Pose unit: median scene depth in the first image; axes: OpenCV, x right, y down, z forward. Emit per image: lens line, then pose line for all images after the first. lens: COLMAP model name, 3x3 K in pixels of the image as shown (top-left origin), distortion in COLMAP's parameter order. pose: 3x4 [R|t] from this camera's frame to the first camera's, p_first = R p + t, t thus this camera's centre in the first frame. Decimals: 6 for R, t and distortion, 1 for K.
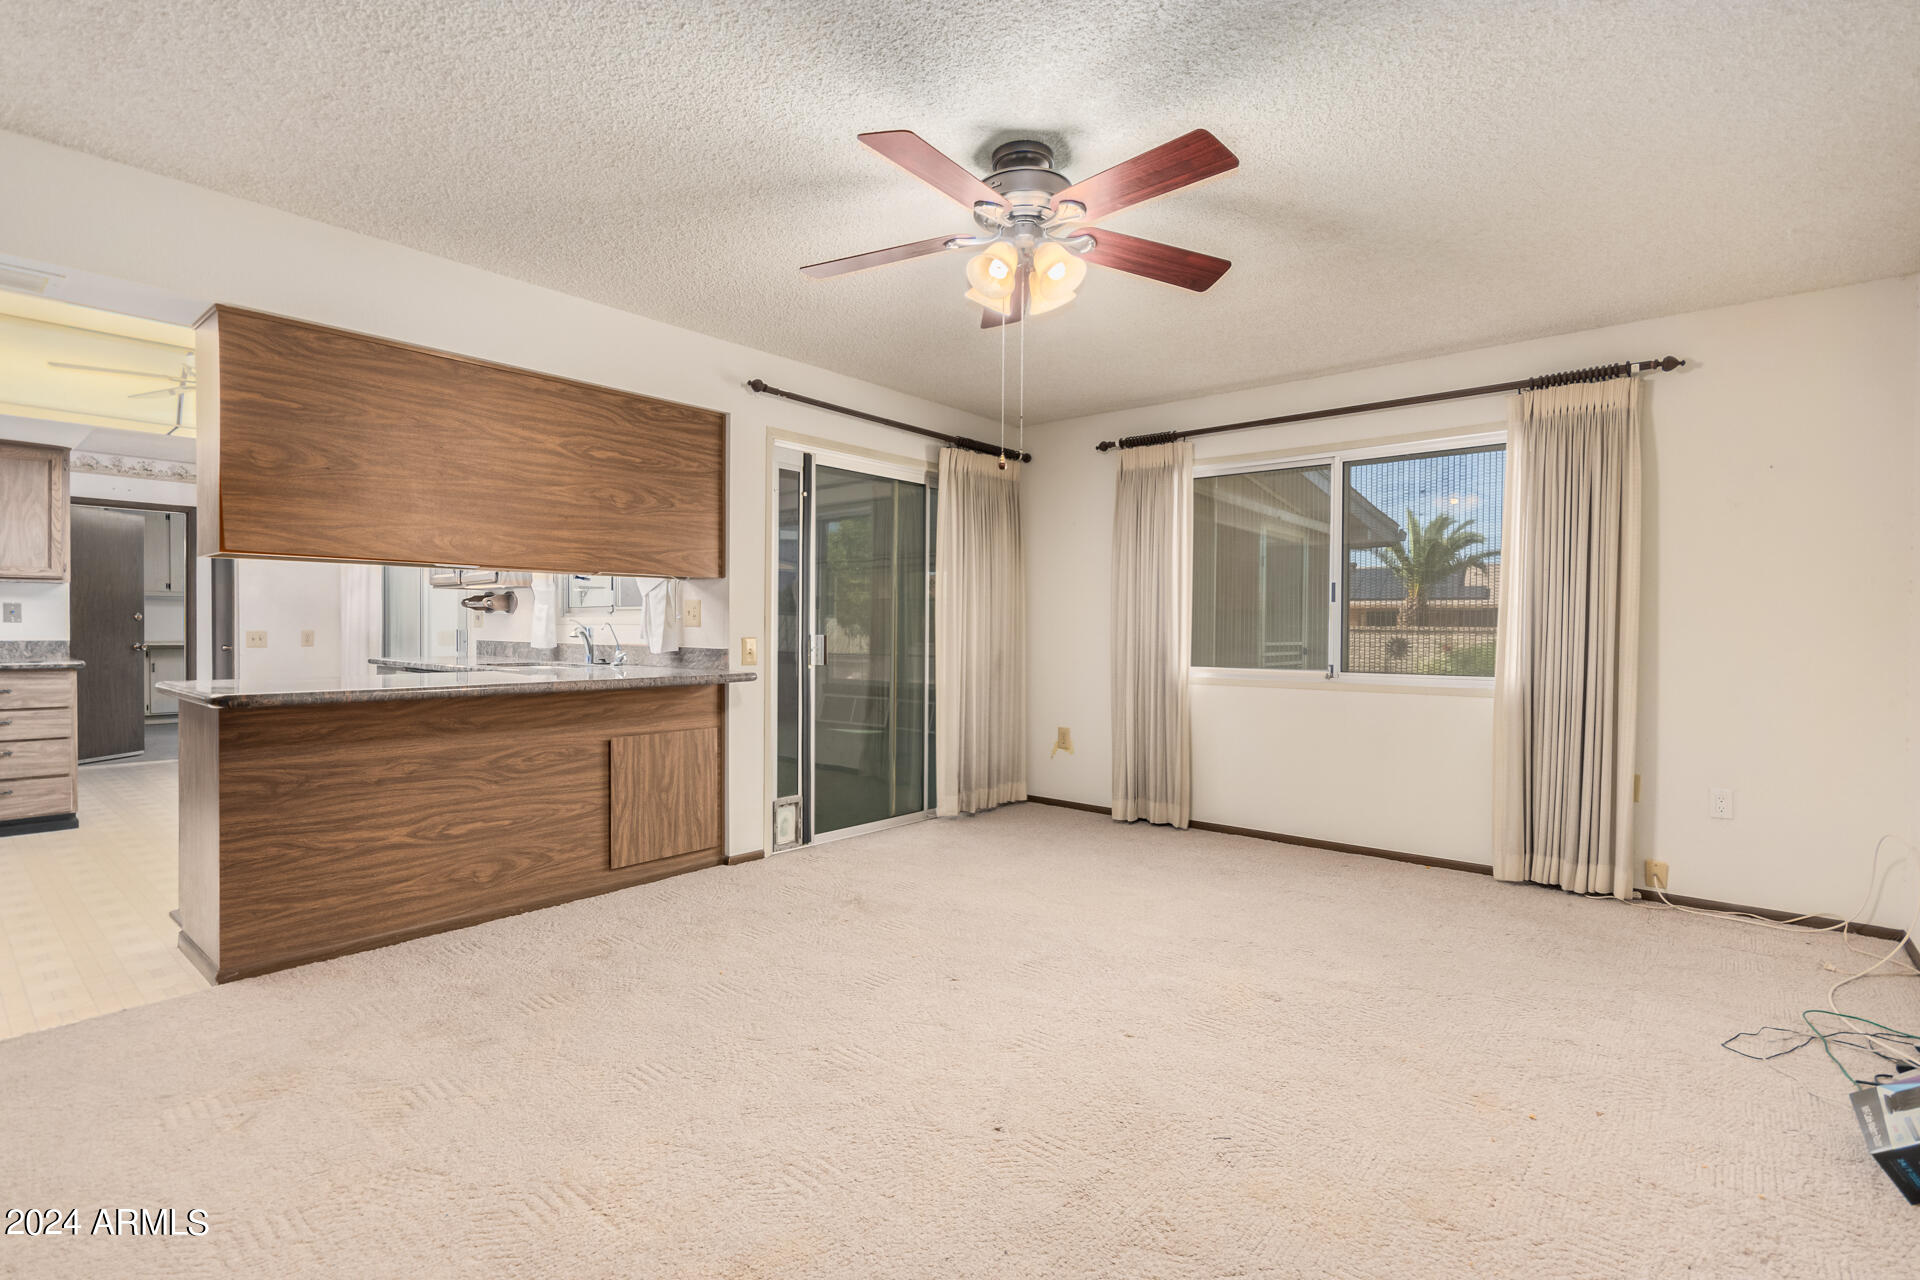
lens RADIAL K [[896.1, 0, 964.6], [0, 896.1, 647.2], [0, 0, 1]] dist [0.003030, 0.000236]
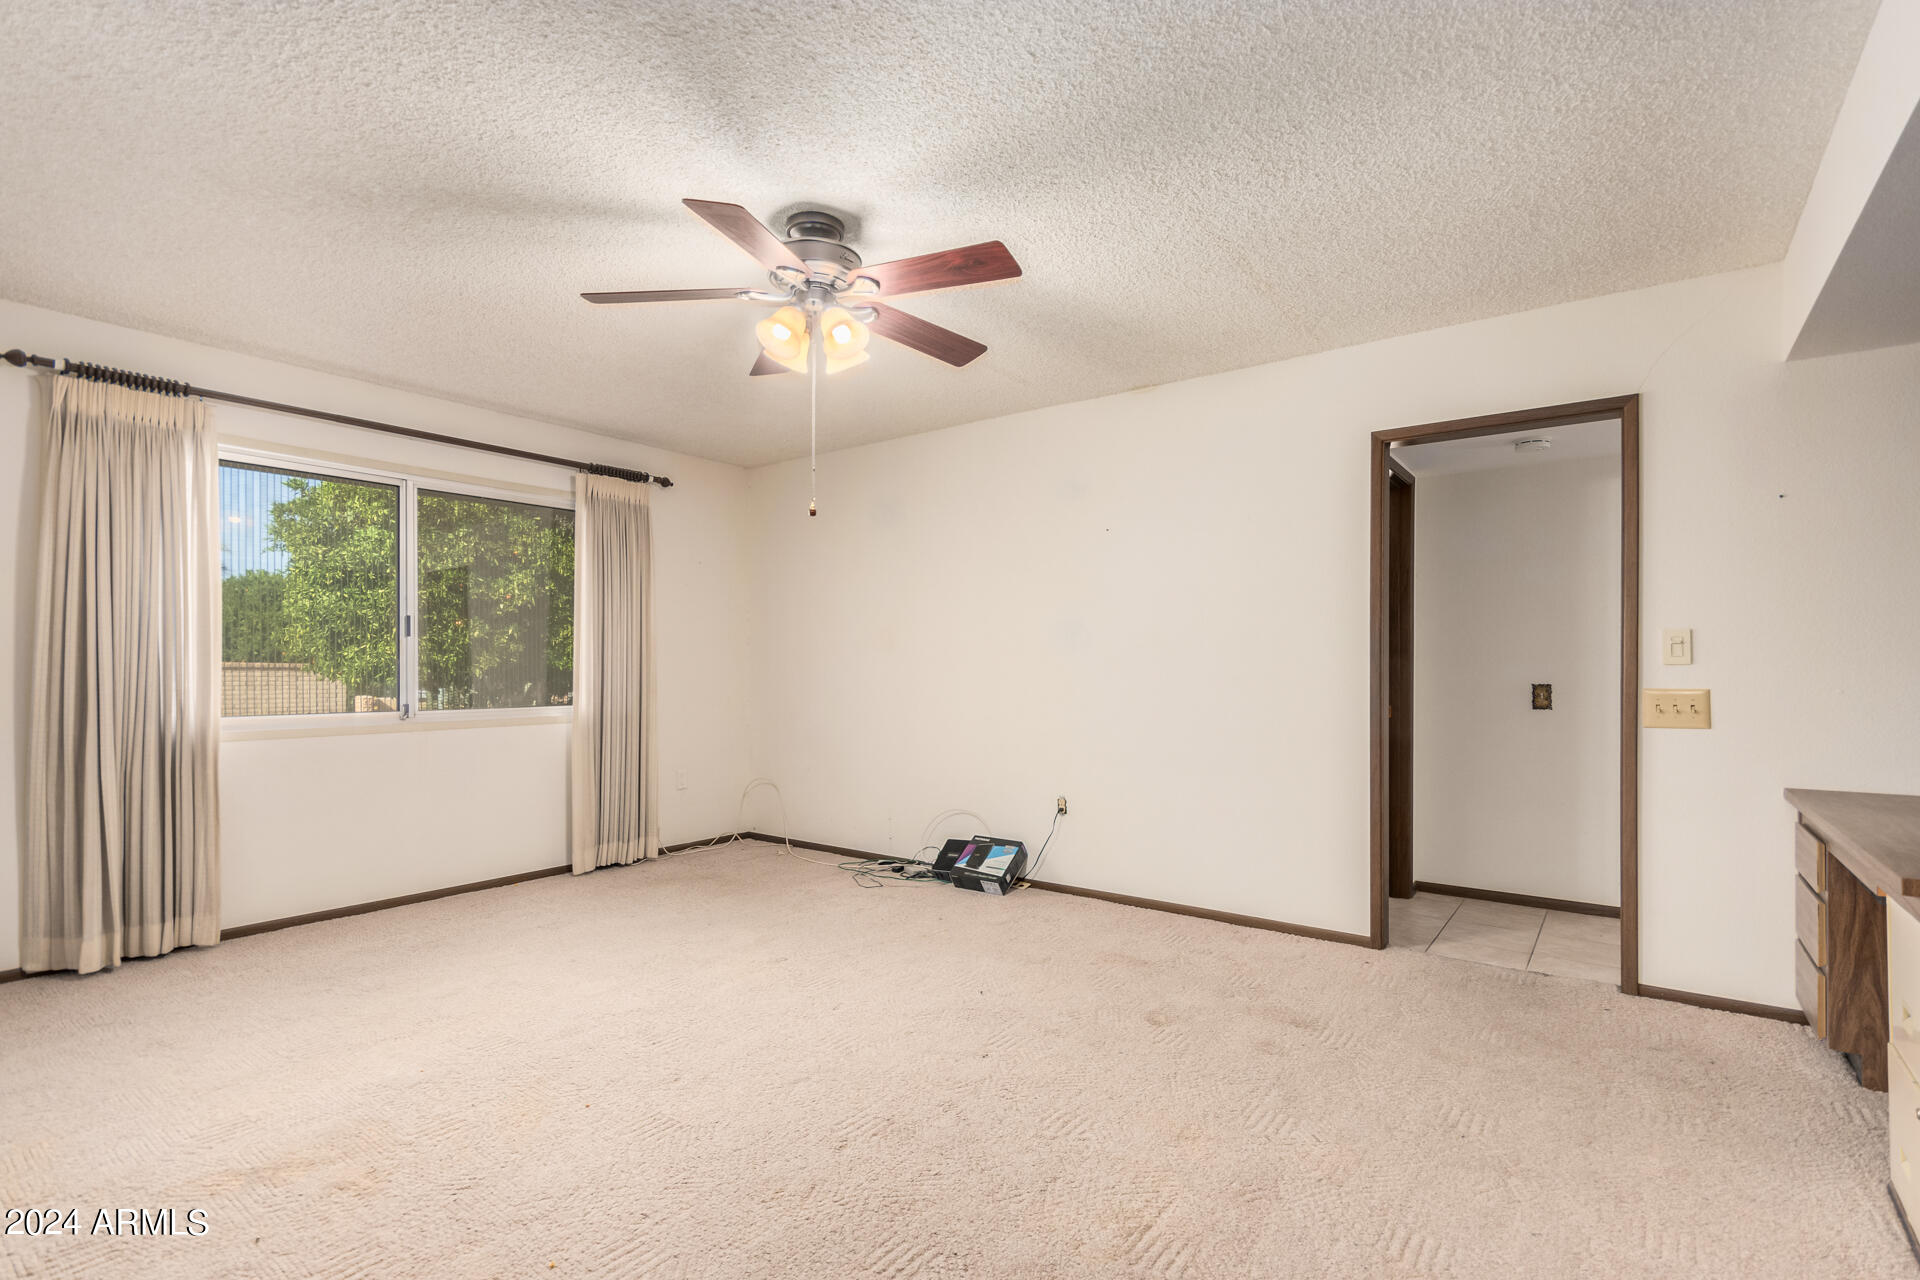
lens RADIAL K [[896.1, 0, 964.6], [0, 896.1, 647.2], [0, 0, 1]] dist [0.003030, 0.000236]
pose [[-0.062311, 0.013724, 0.997962, -0.667324], [0.017677, 0.999764, -0.012645, -0.019501], [-0.997900, 0.016853, -0.062539, 0.582194]]
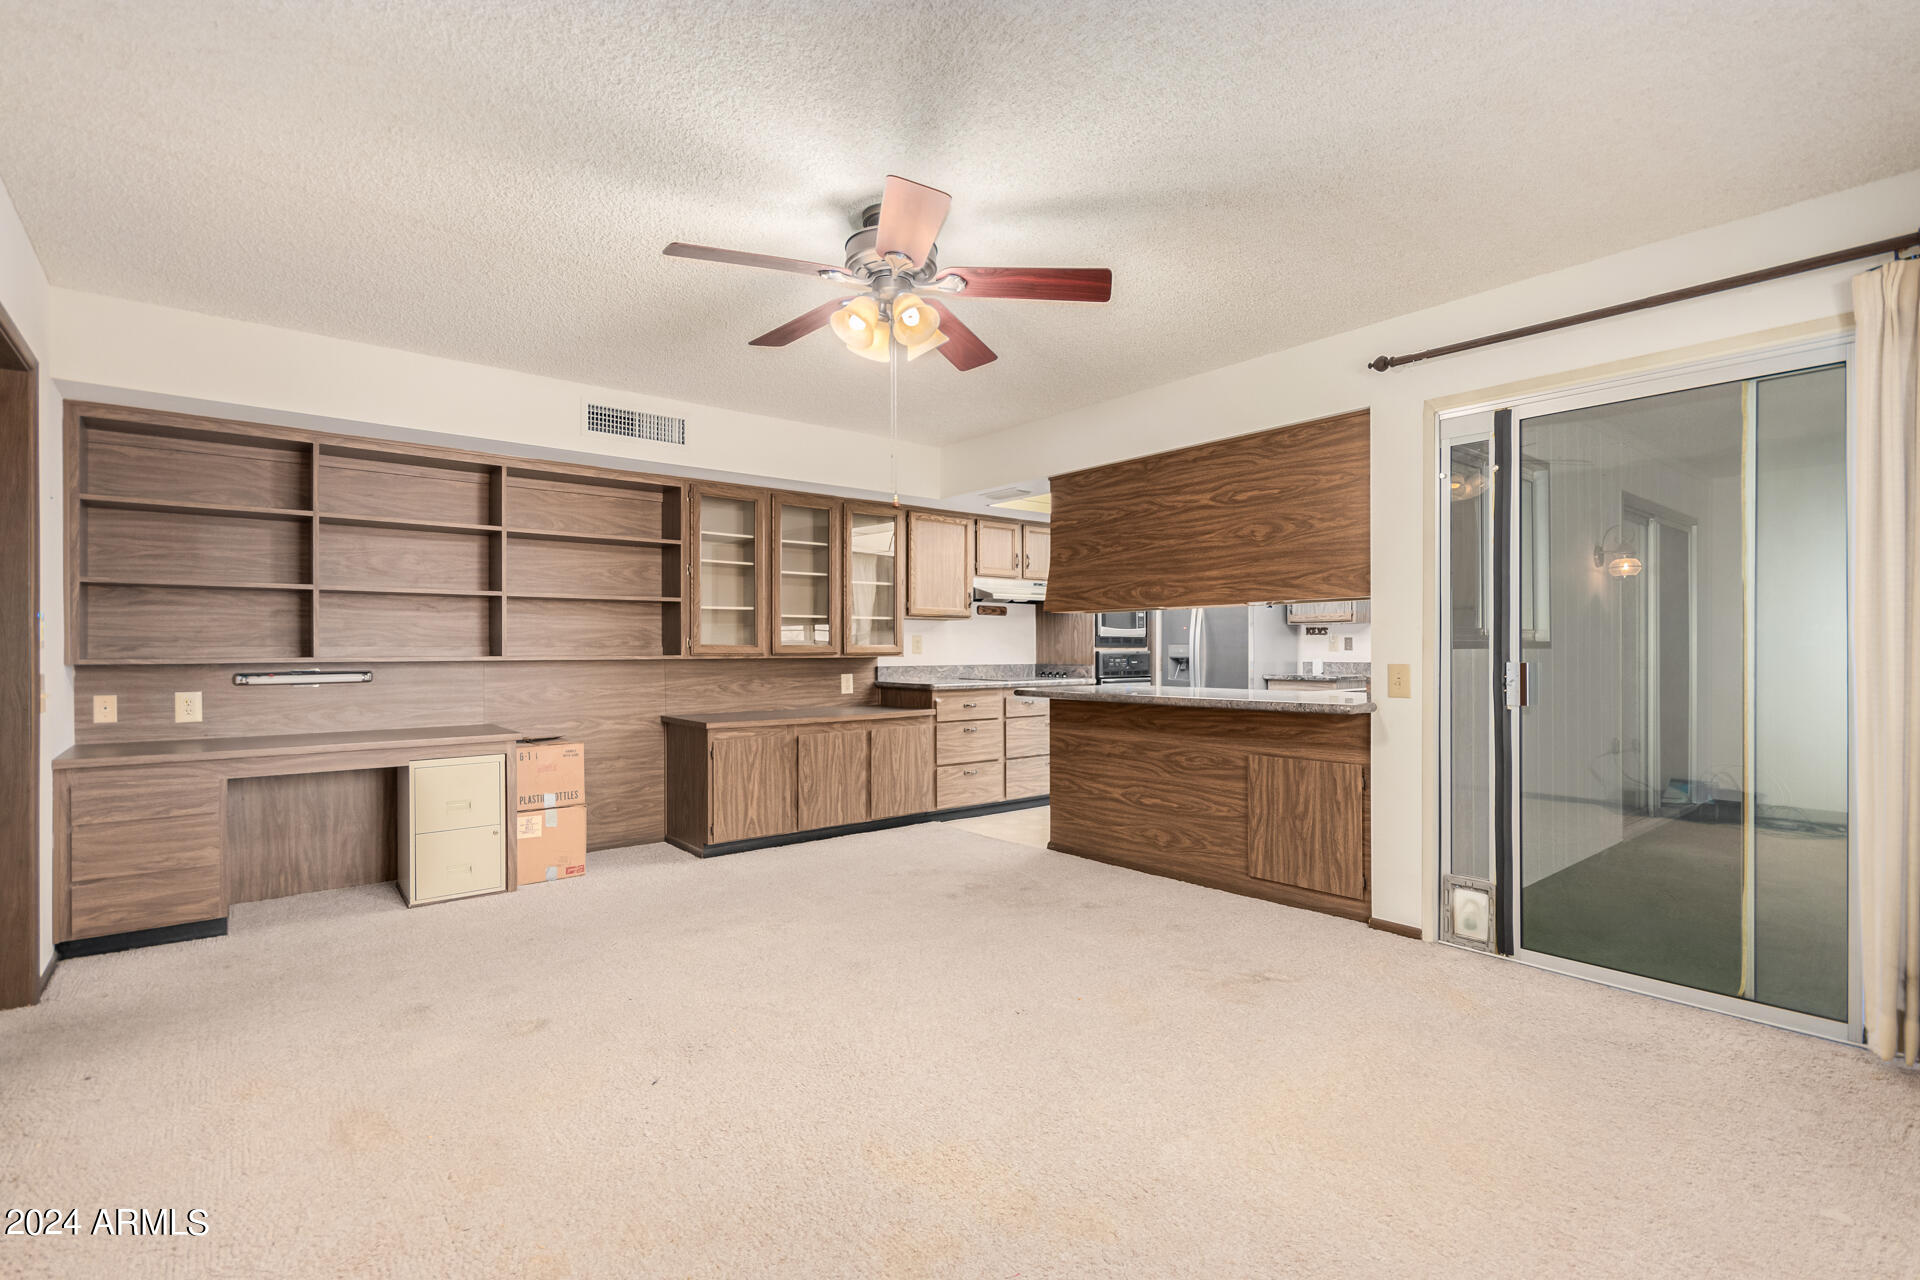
lens RADIAL K [[896.1, 0, 964.6], [0, 896.1, 647.2], [0, 0, 1]] dist [0.003030, 0.000236]
pose [[-0.177312, -0.010165, -0.984102, 0.721523], [-0.020292, 0.999772, -0.006670, -0.013919], [0.983945, 0.018787, -0.177478, 0.833735]]
